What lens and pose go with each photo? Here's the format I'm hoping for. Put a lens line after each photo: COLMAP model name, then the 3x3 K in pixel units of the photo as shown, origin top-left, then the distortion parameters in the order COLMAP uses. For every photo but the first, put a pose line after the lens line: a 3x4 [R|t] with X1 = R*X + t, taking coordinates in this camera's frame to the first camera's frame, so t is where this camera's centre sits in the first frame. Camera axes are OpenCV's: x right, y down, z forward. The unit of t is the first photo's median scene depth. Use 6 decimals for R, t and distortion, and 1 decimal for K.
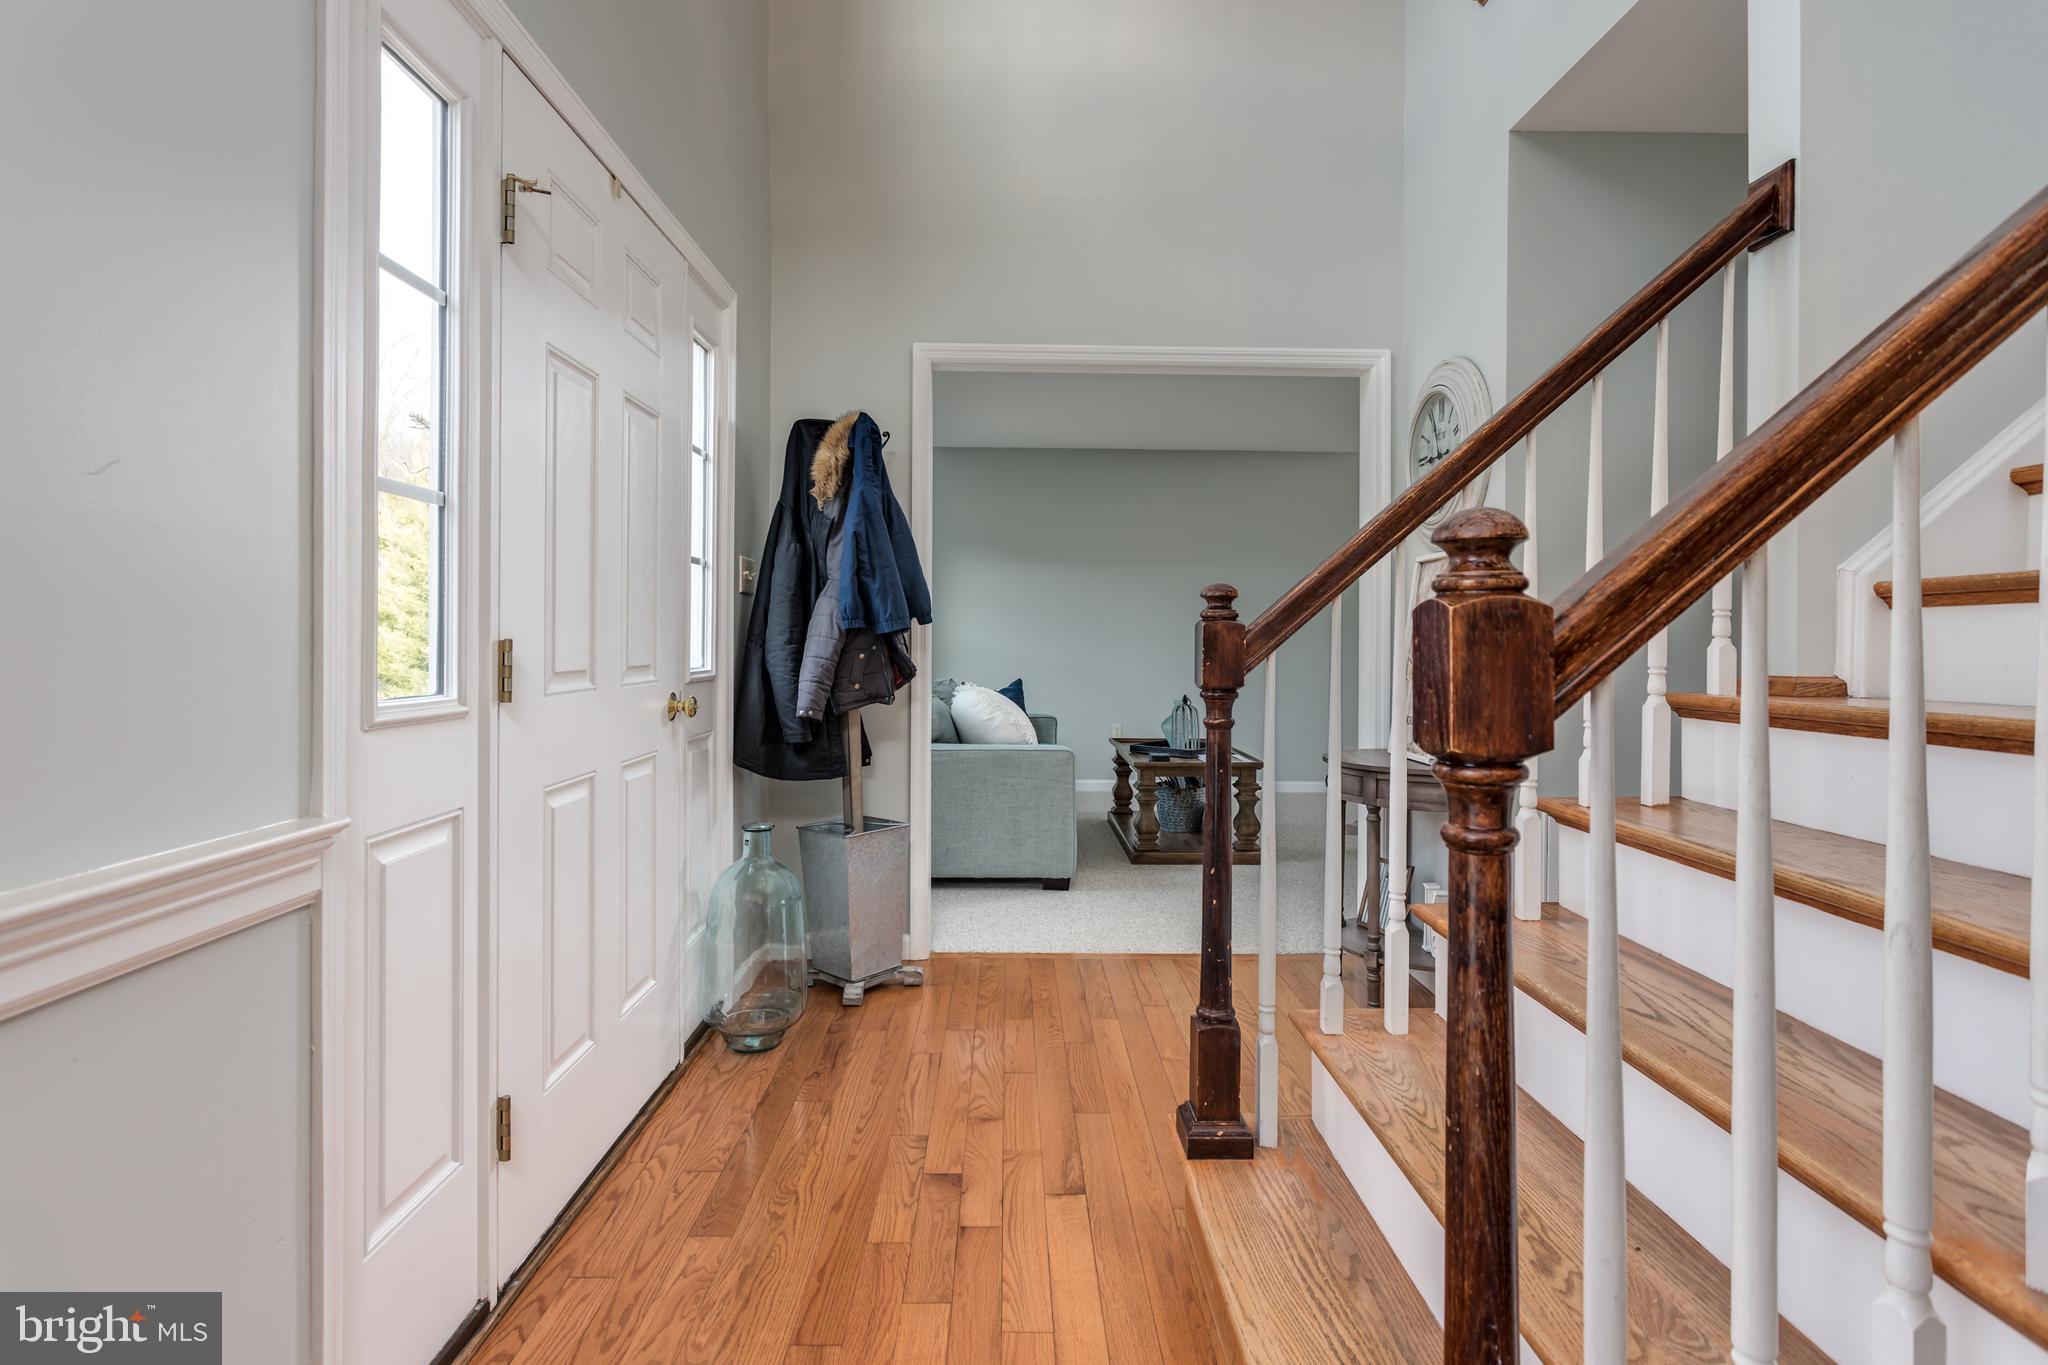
lens RADIAL K [[1022.6, 0, 1026.5], [0, 1022.6, 642.6], [0, 0, 1]] dist [0.001025, 0.000385]
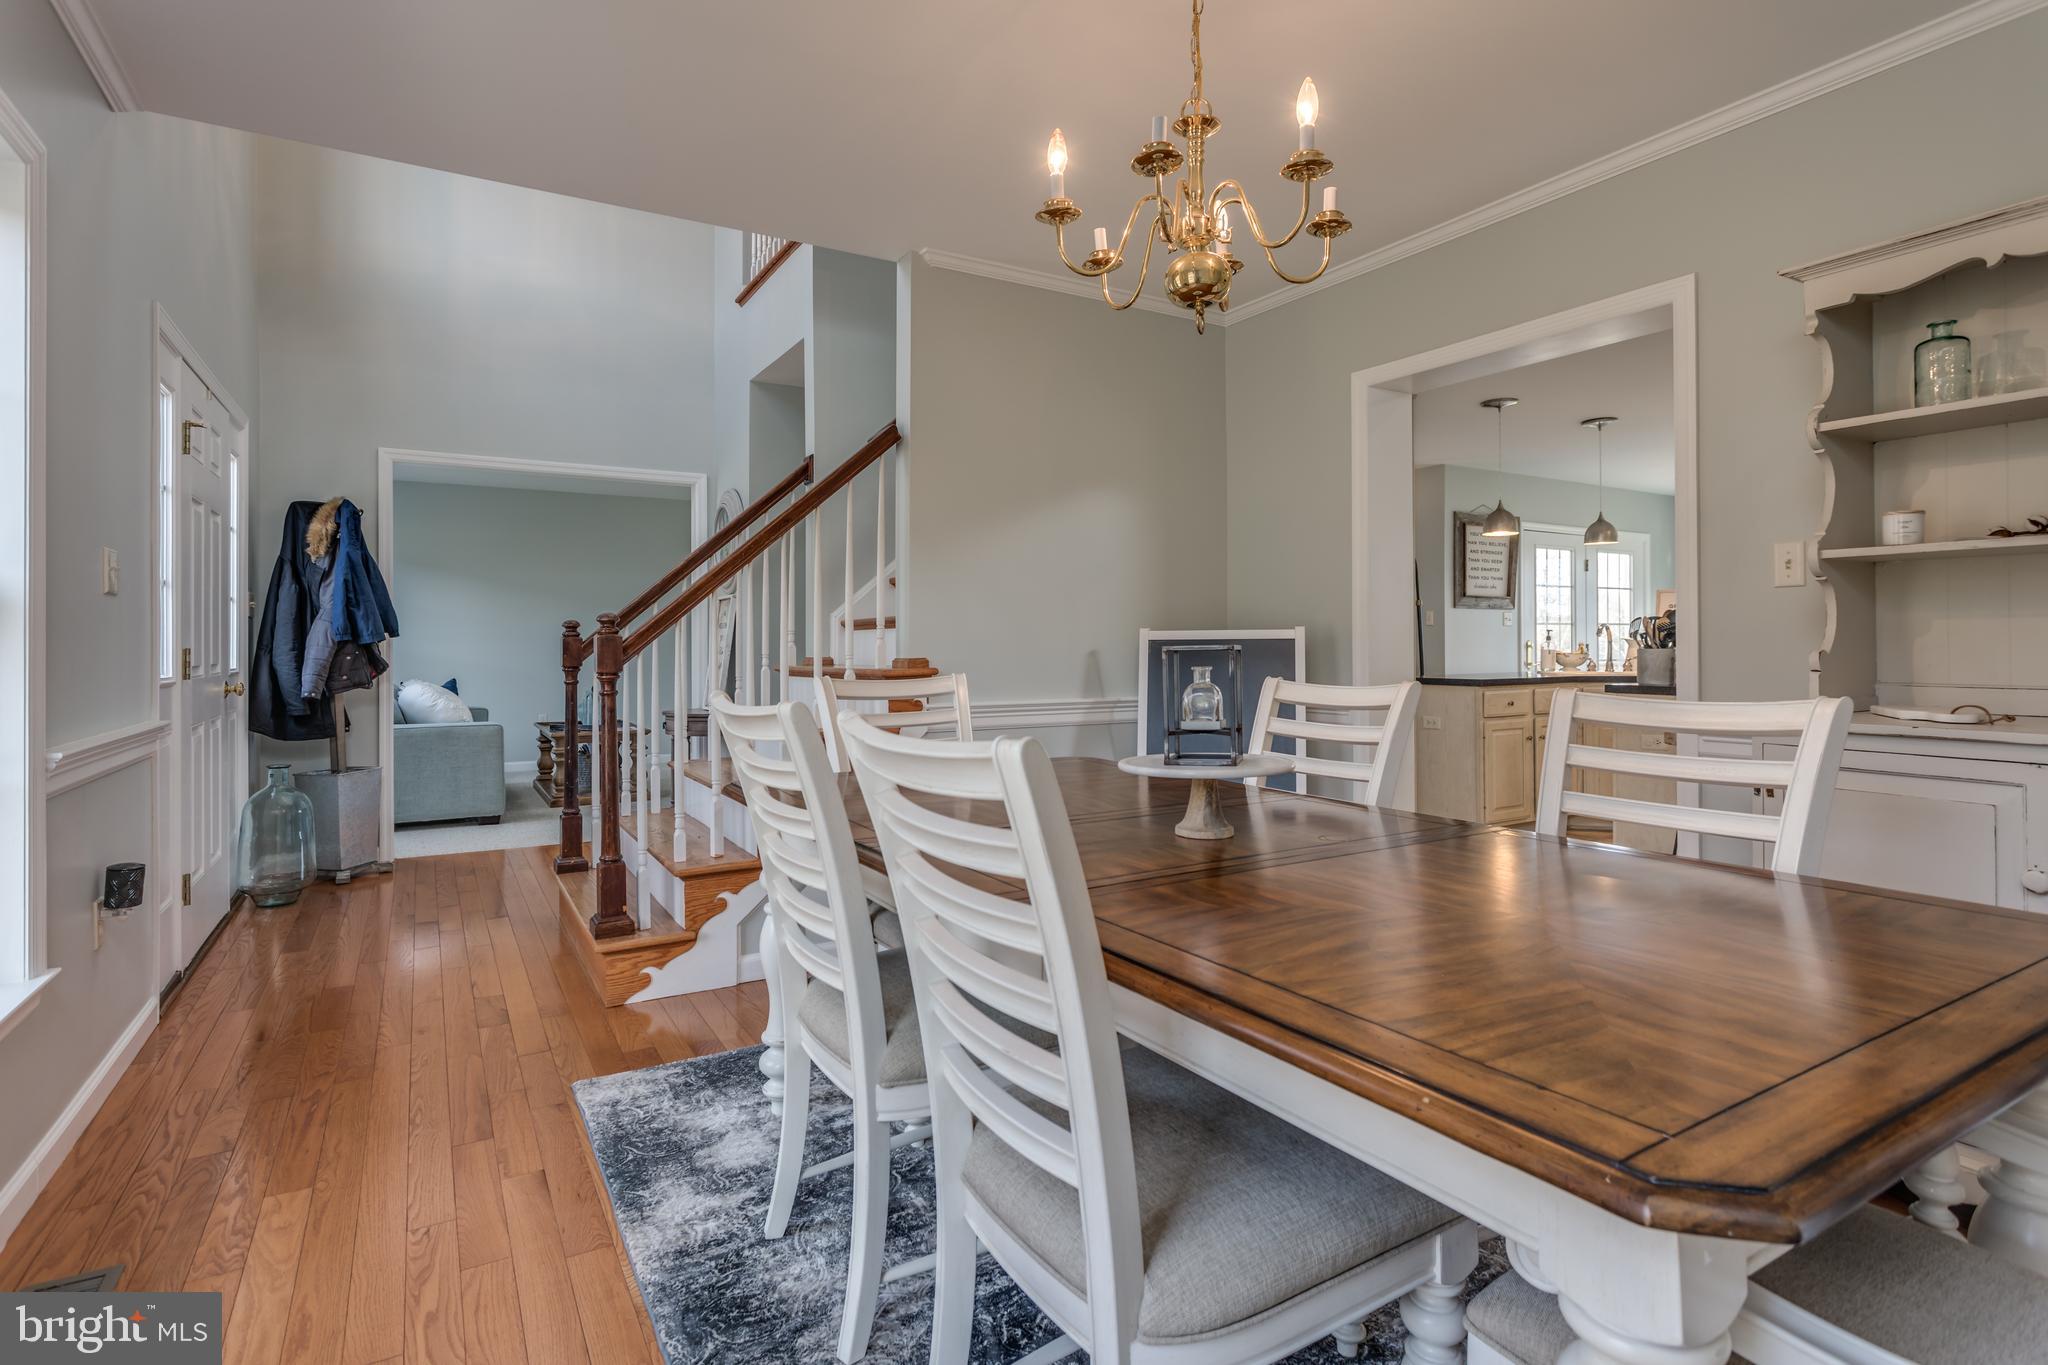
lens RADIAL K [[1016.0, 0, 1009.9], [0, 1016.0, 637.5], [0, 0, 1]] dist [0.003205, 0.000668]
pose [[0.874660, -0.005599, 0.484705, -0.030744], [0.010565, 0.999916, -0.007514, 0.004013], [-0.484622, 0.011693, 0.874645, -0.832534]]
